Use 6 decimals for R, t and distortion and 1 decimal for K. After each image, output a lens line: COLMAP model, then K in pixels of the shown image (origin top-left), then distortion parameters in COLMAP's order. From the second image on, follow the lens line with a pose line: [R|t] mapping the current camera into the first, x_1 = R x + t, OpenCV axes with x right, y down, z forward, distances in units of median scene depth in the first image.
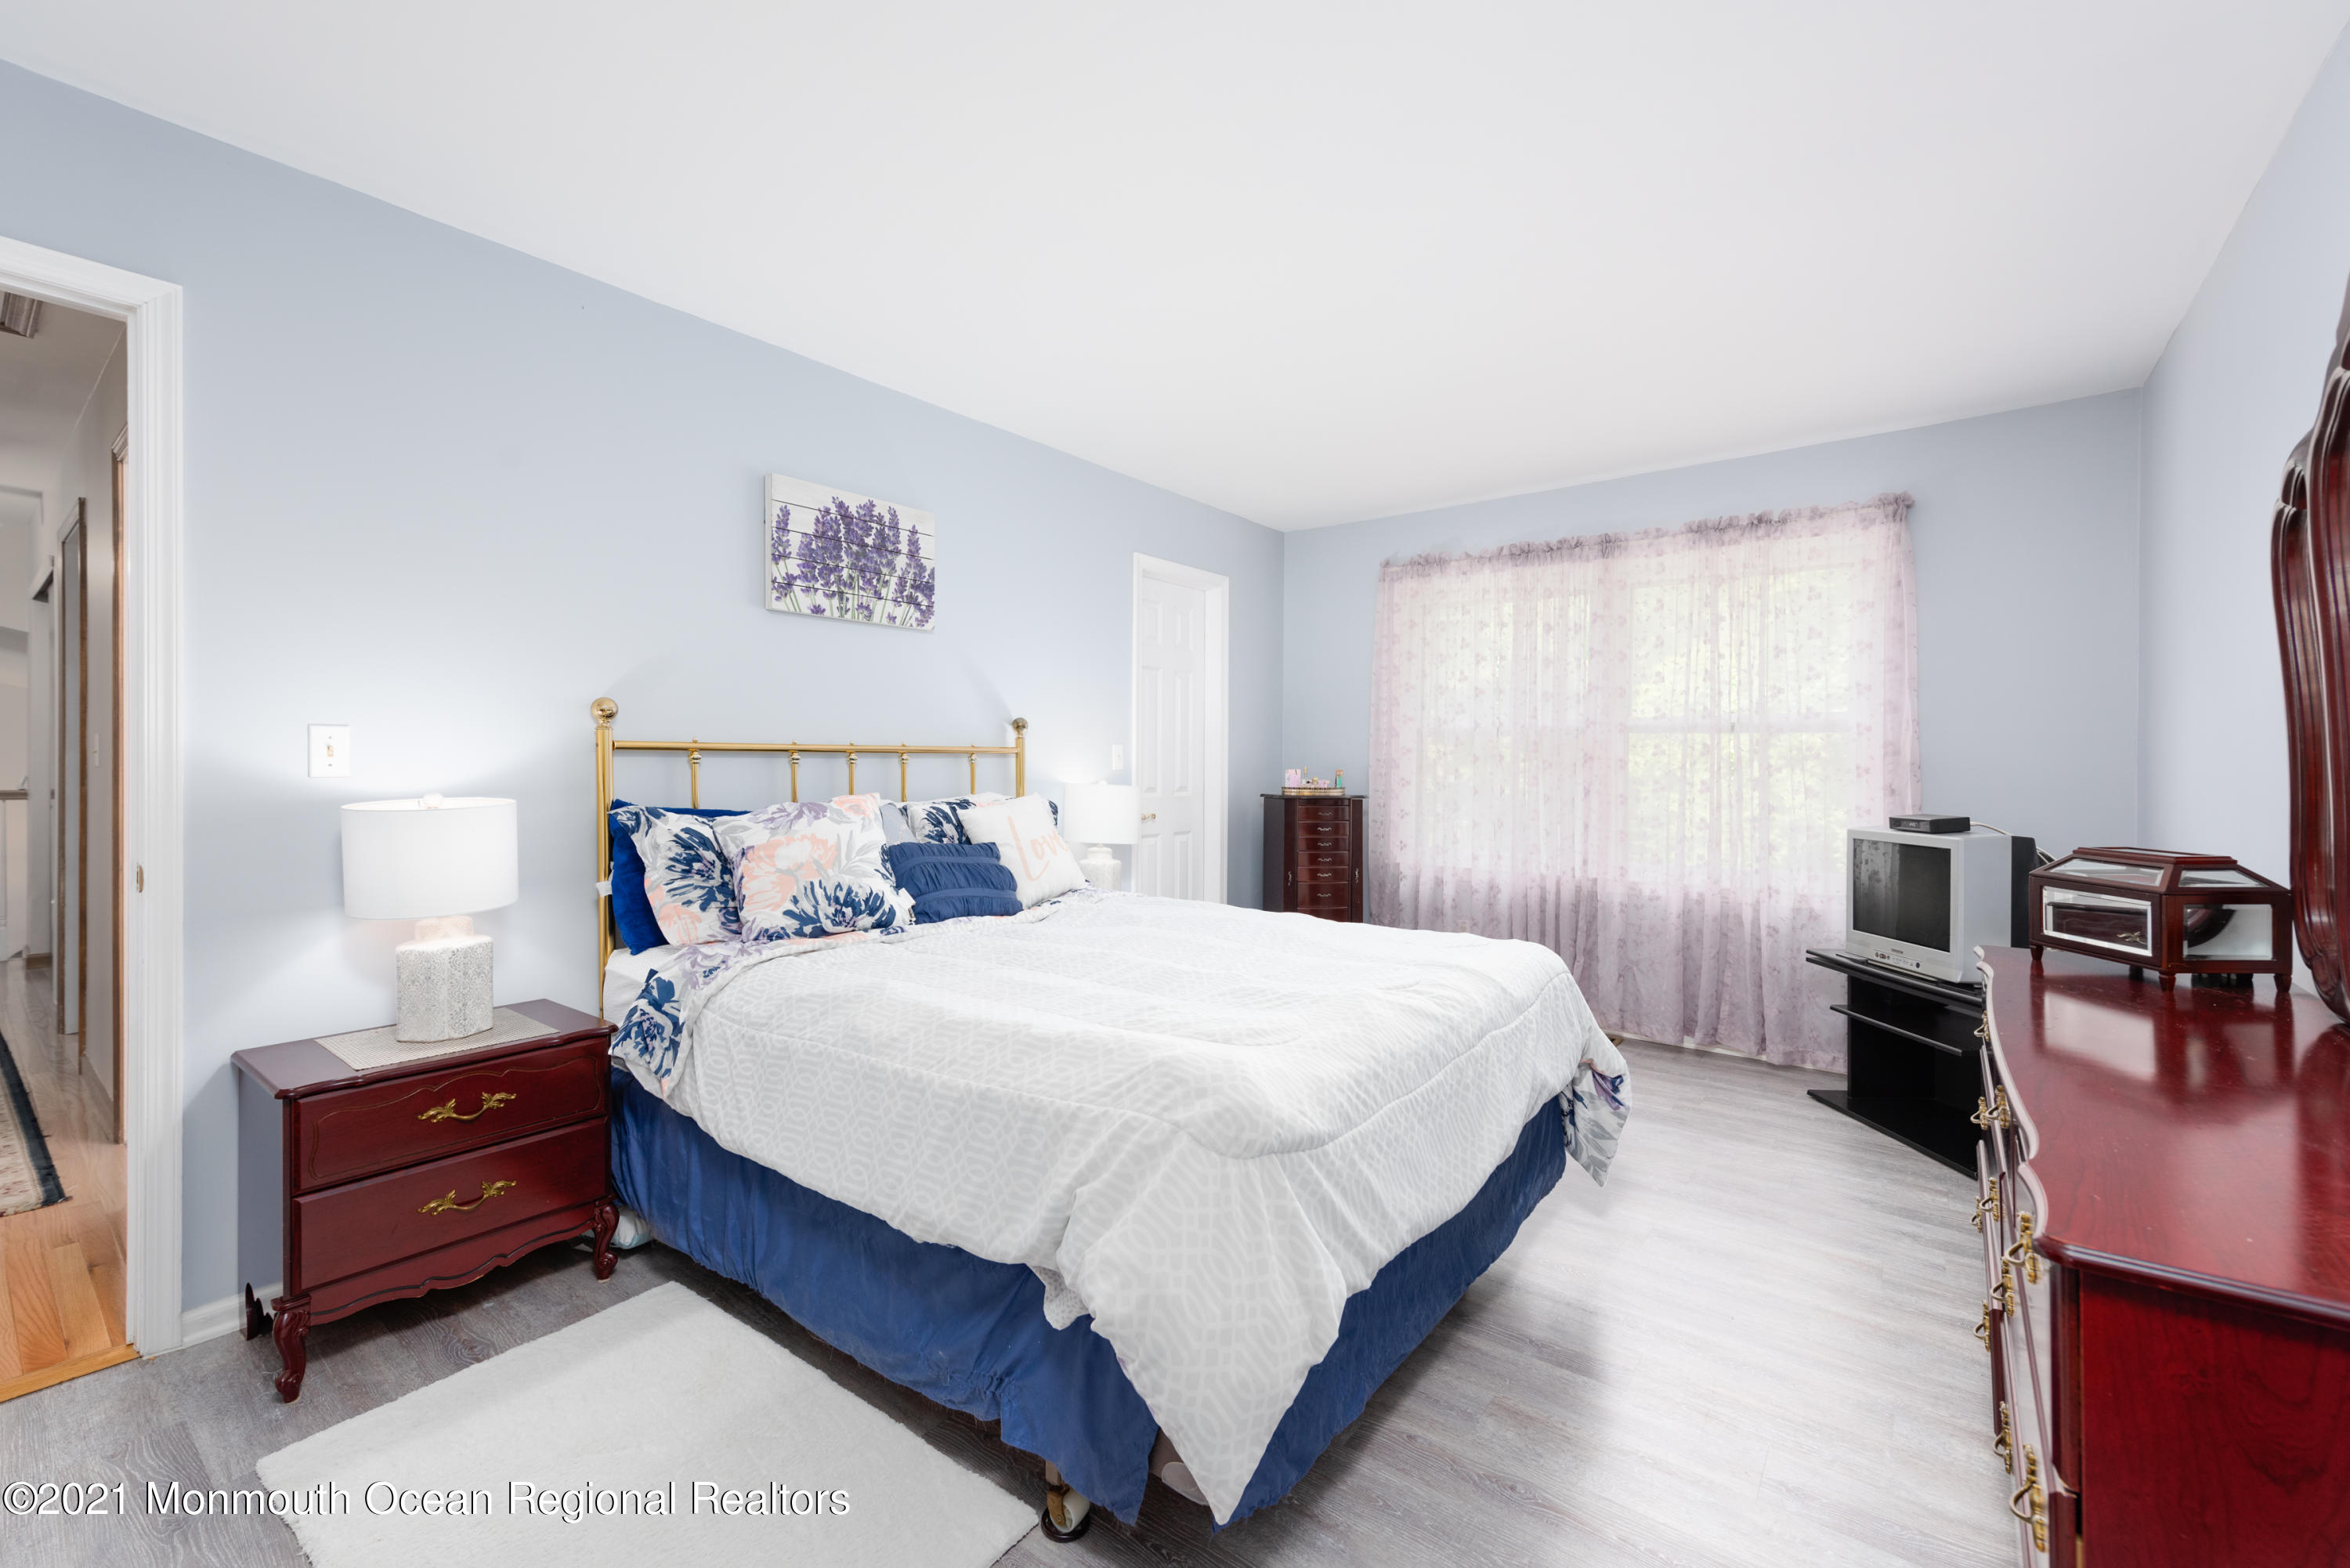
lens RADIAL K [[983.9, 0, 1184.2], [0, 983.9, 797.8], [0, 0, 1]] dist [0.000907, 0.000030]
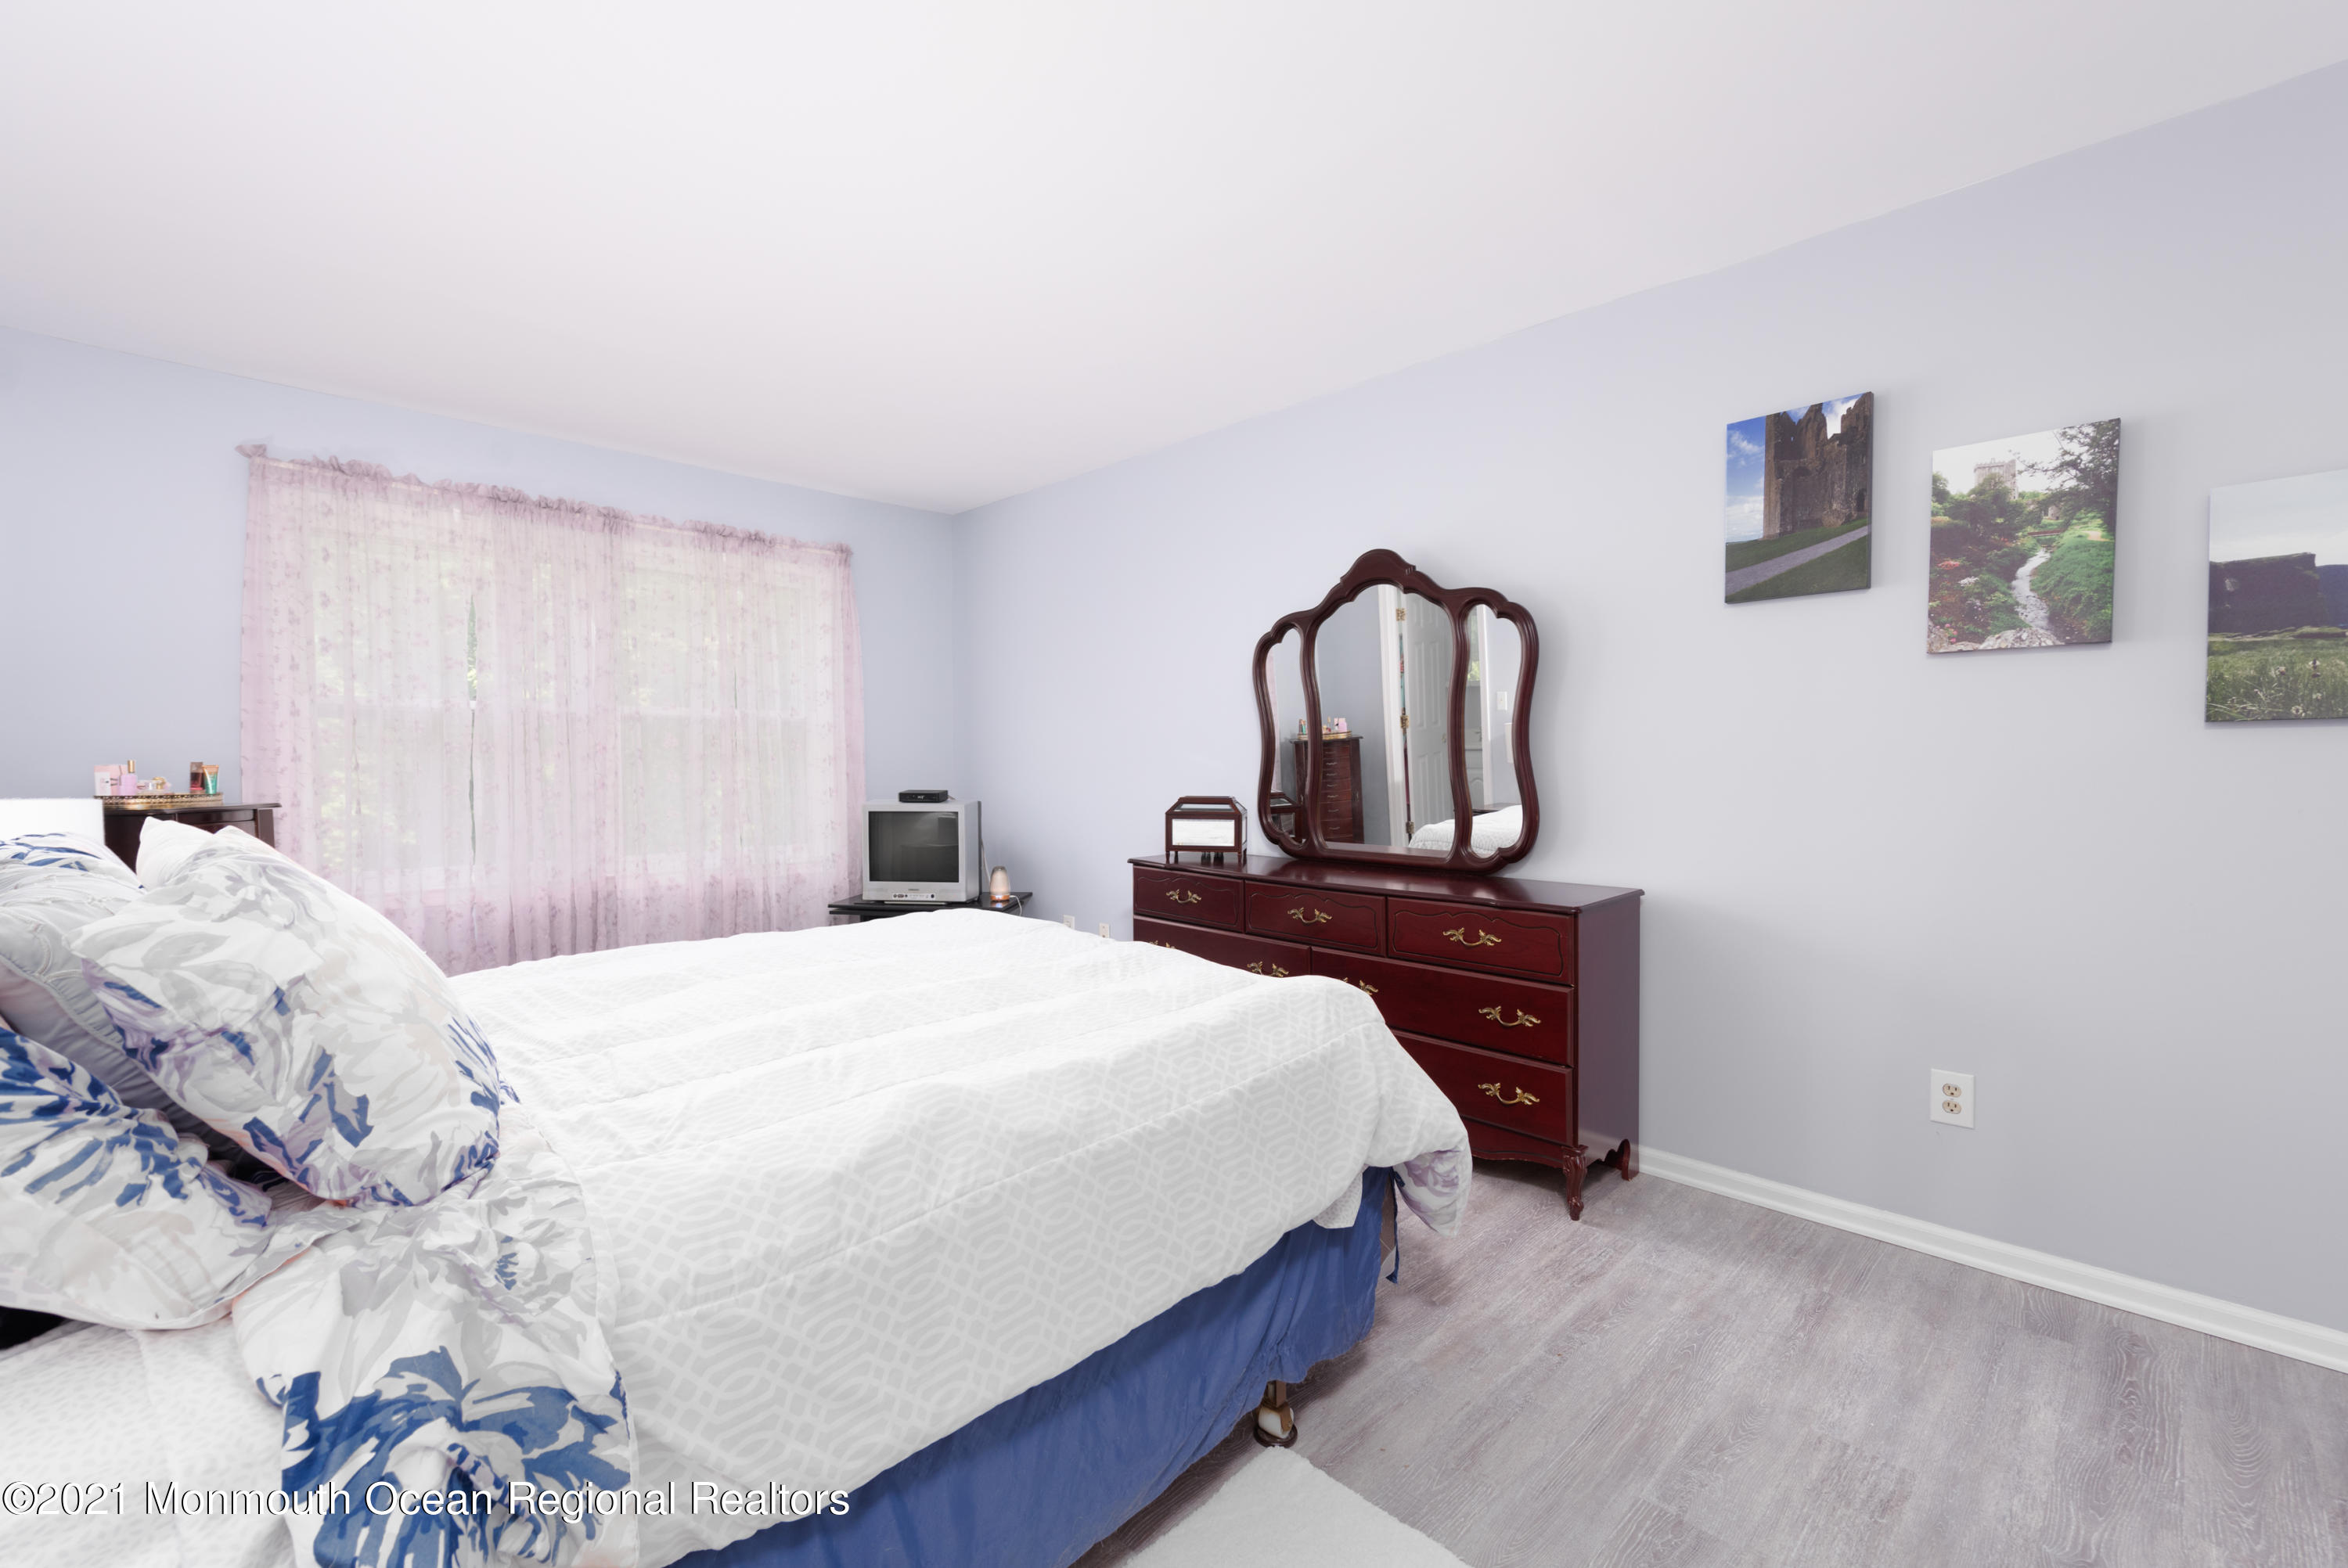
lens RADIAL K [[982.9, 0, 1183.2], [0, 982.9, 797.8], [0, 0, 1]] dist [0.000907, 0.000030]
pose [[0.122233, -0.046944, 0.991391, -0.477105], [0.035663, 0.998443, 0.042881, -0.015126], [-0.991861, 0.030114, 0.123717, 0.377118]]
